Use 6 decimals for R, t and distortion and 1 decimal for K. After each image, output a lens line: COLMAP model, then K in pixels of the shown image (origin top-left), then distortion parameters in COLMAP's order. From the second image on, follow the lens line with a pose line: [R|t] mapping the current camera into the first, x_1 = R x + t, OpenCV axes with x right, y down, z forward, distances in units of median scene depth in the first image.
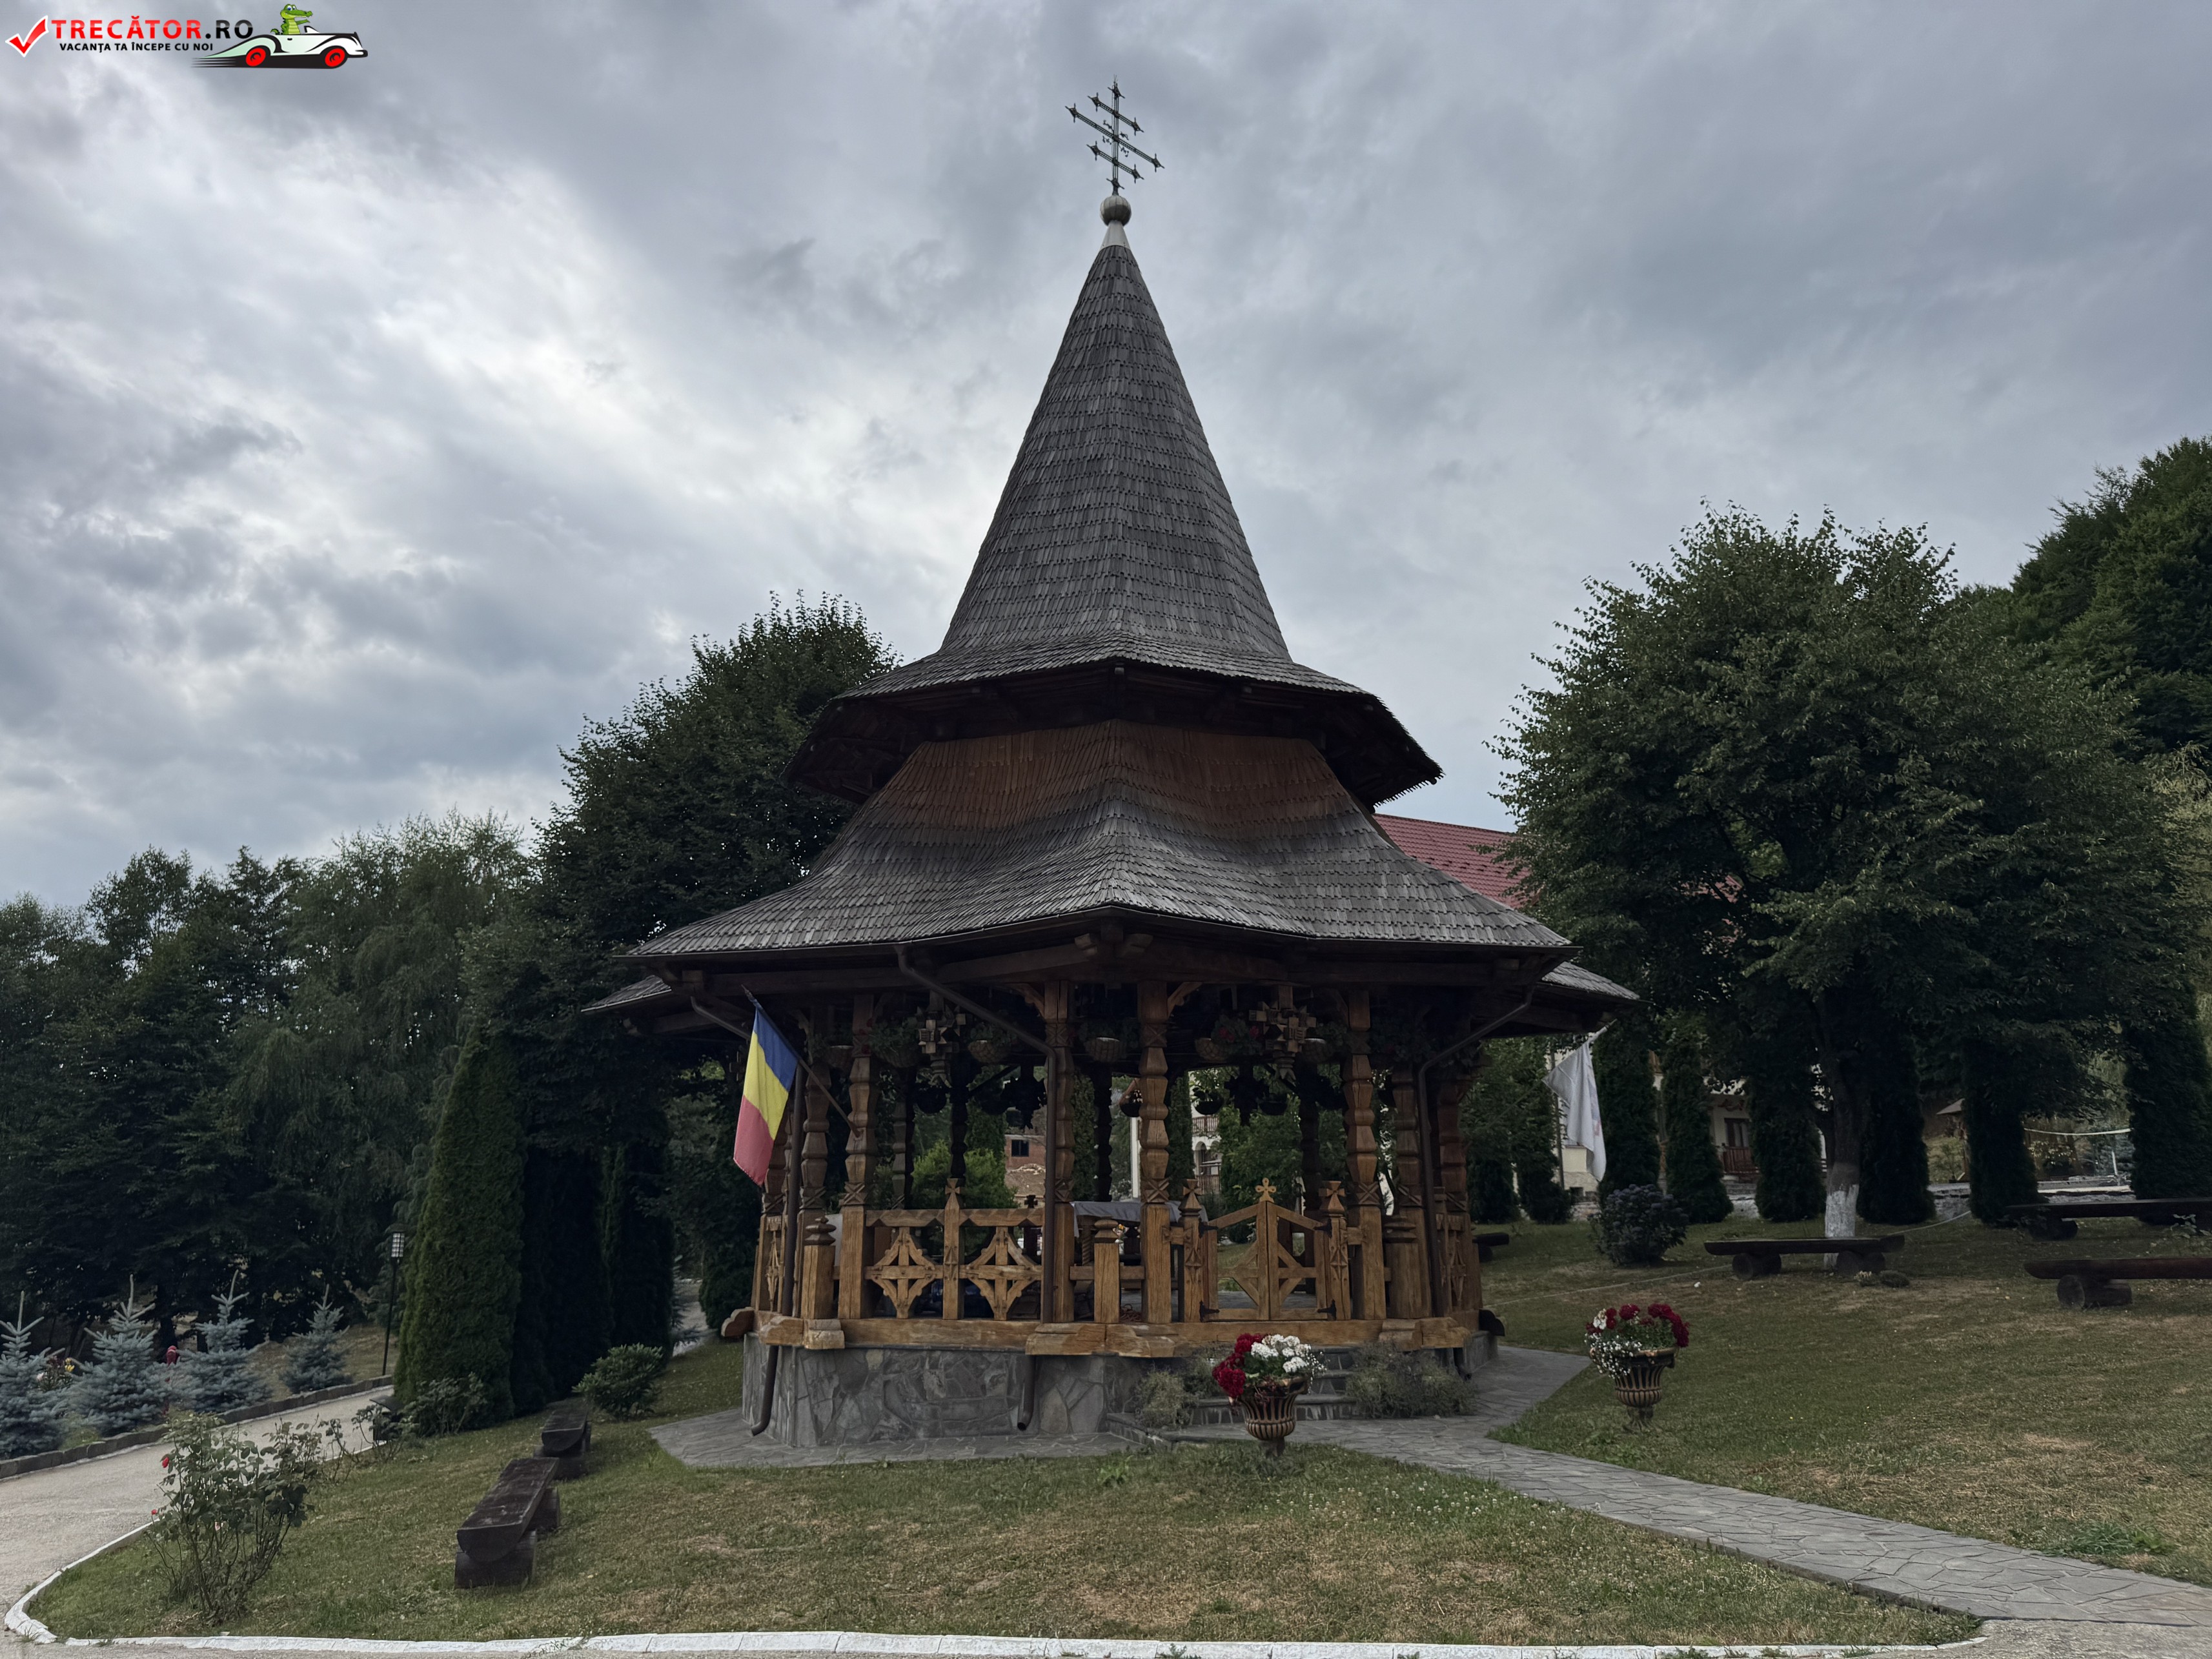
lens RADIAL K [[1556.2, 0, 1113.9], [0, 1556.2, 828.6], [0, 0, 1]] dist [0.052239, -0.066705]
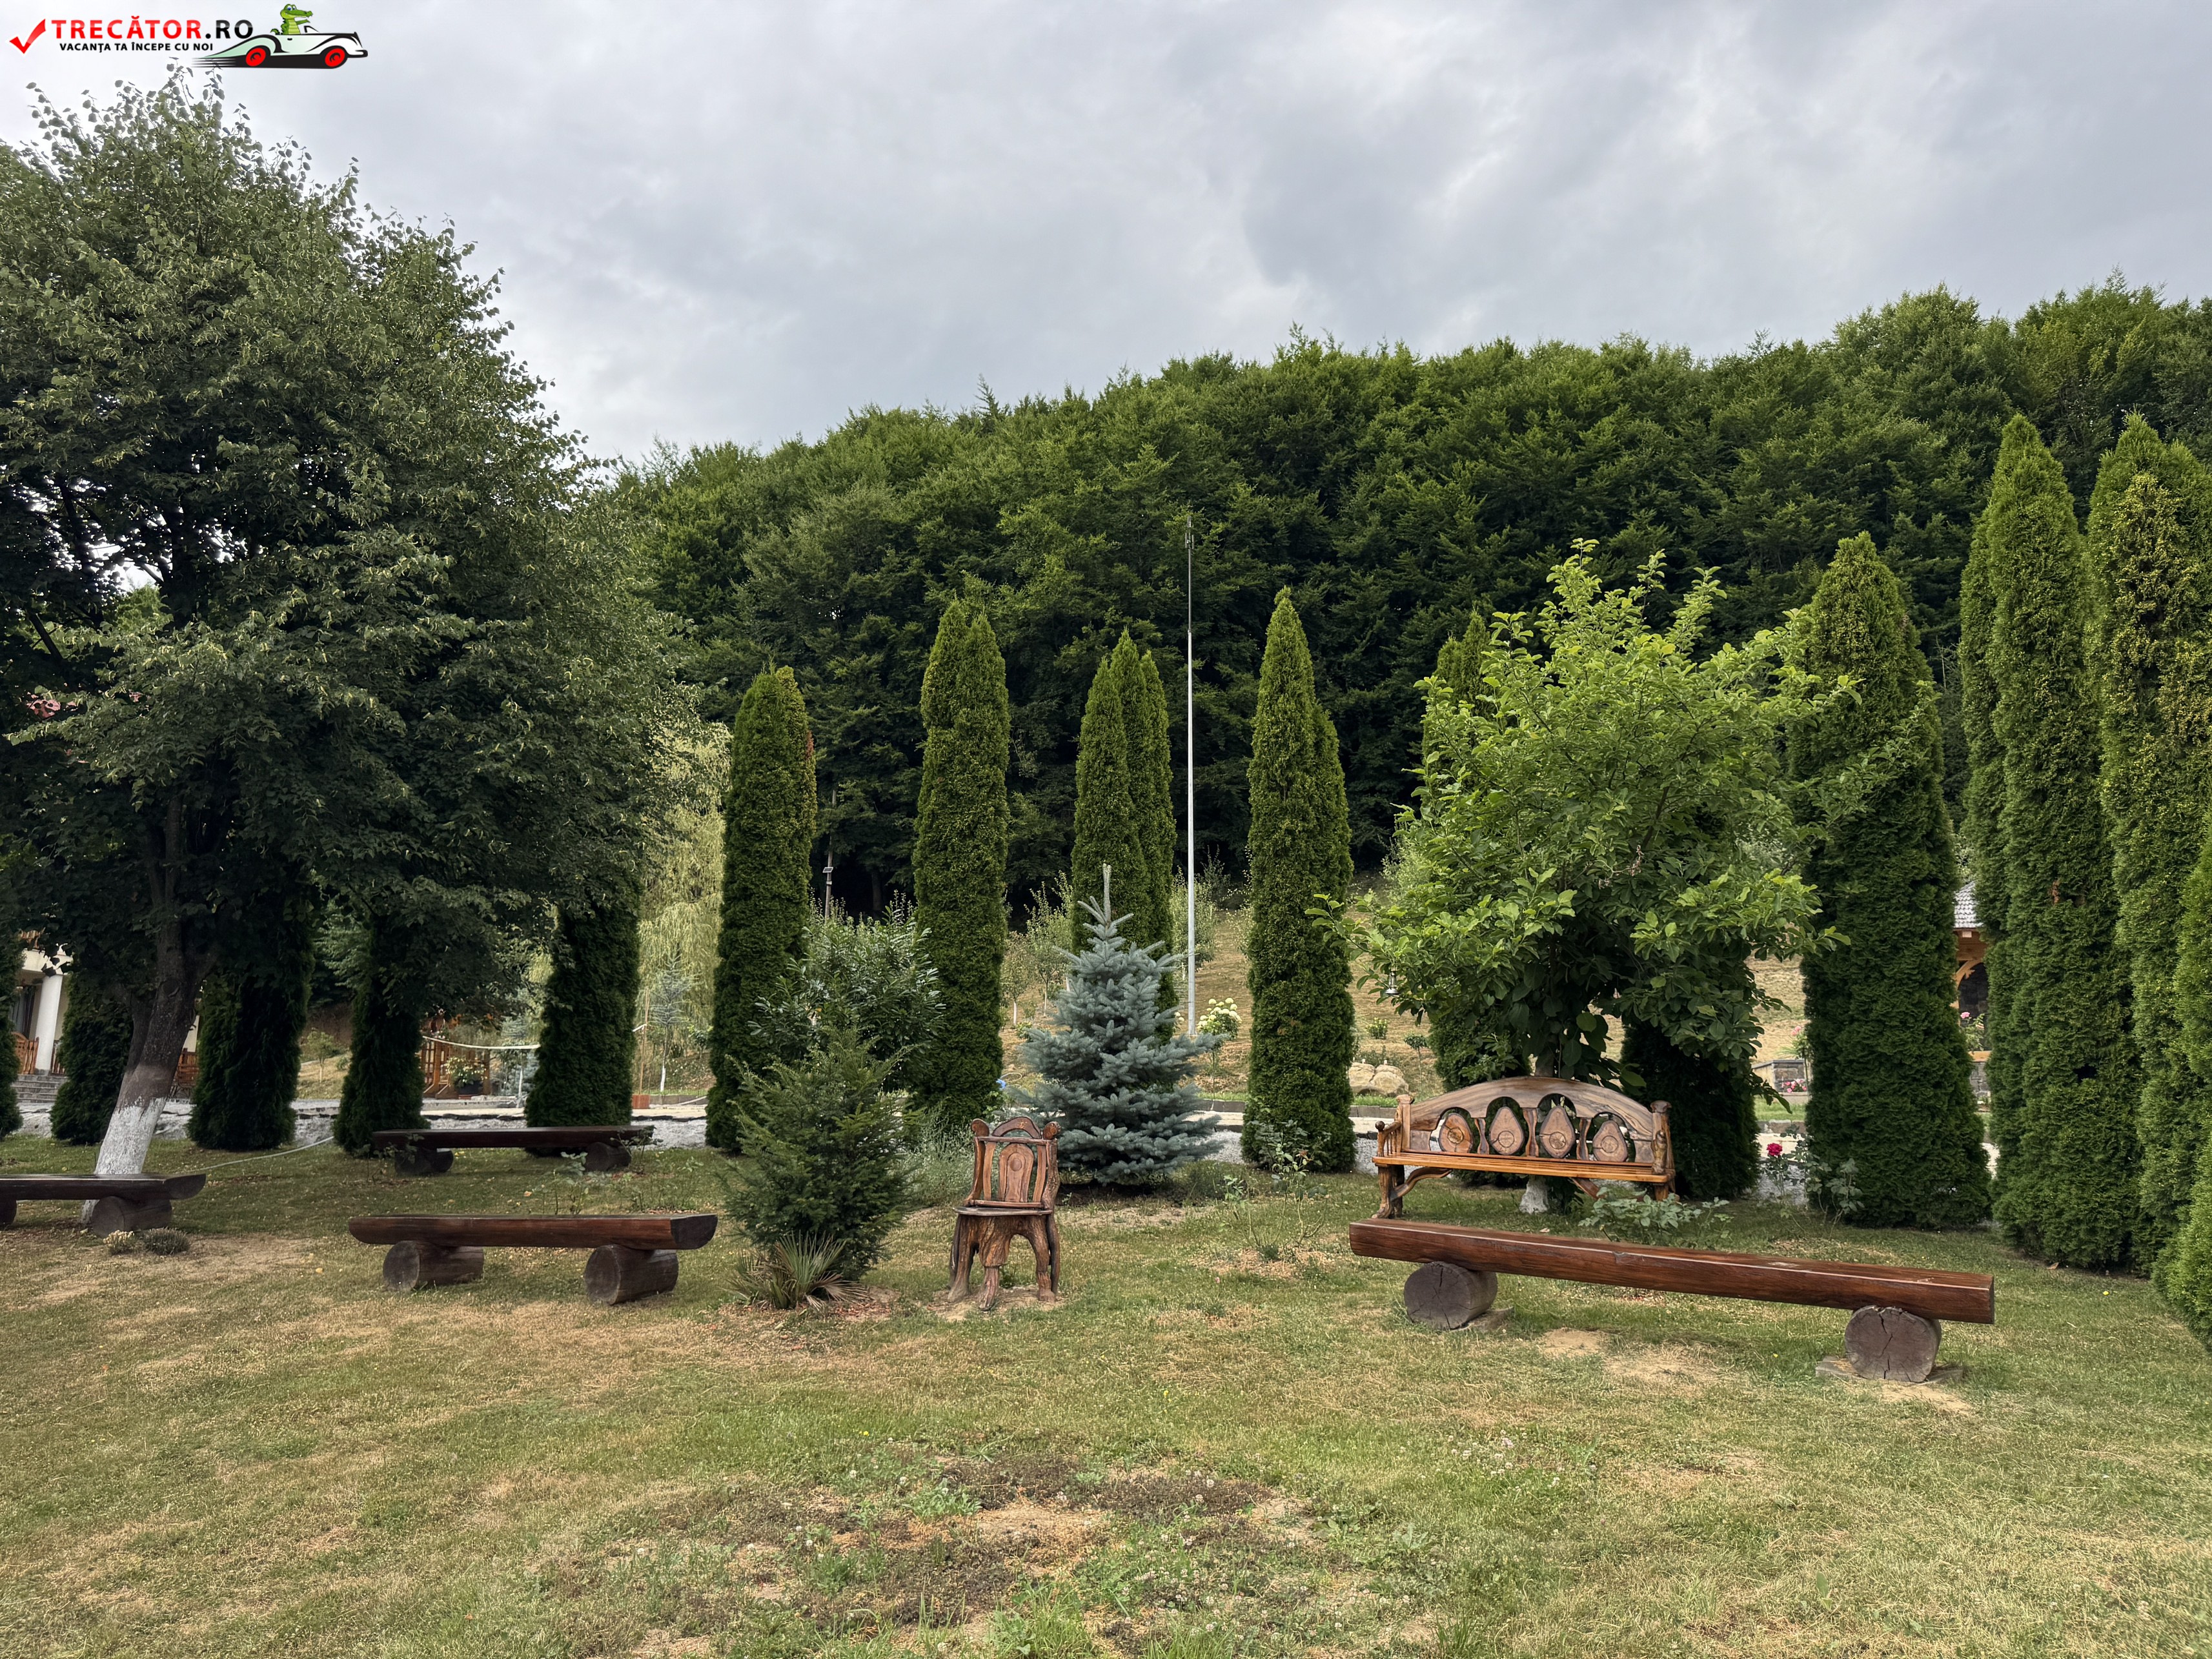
lens RADIAL K [[1556.2, 0, 1099.2], [0, 1556.2, 835.3], [0, 0, 1]] dist [0.052239, -0.066705]
pose [[0.618922, 0.163084, 0.768336, 0.188076], [-0.207444, 0.977414, -0.040358, 0.059669], [-0.757564, -0.134408, 0.638774, 0.279868]]
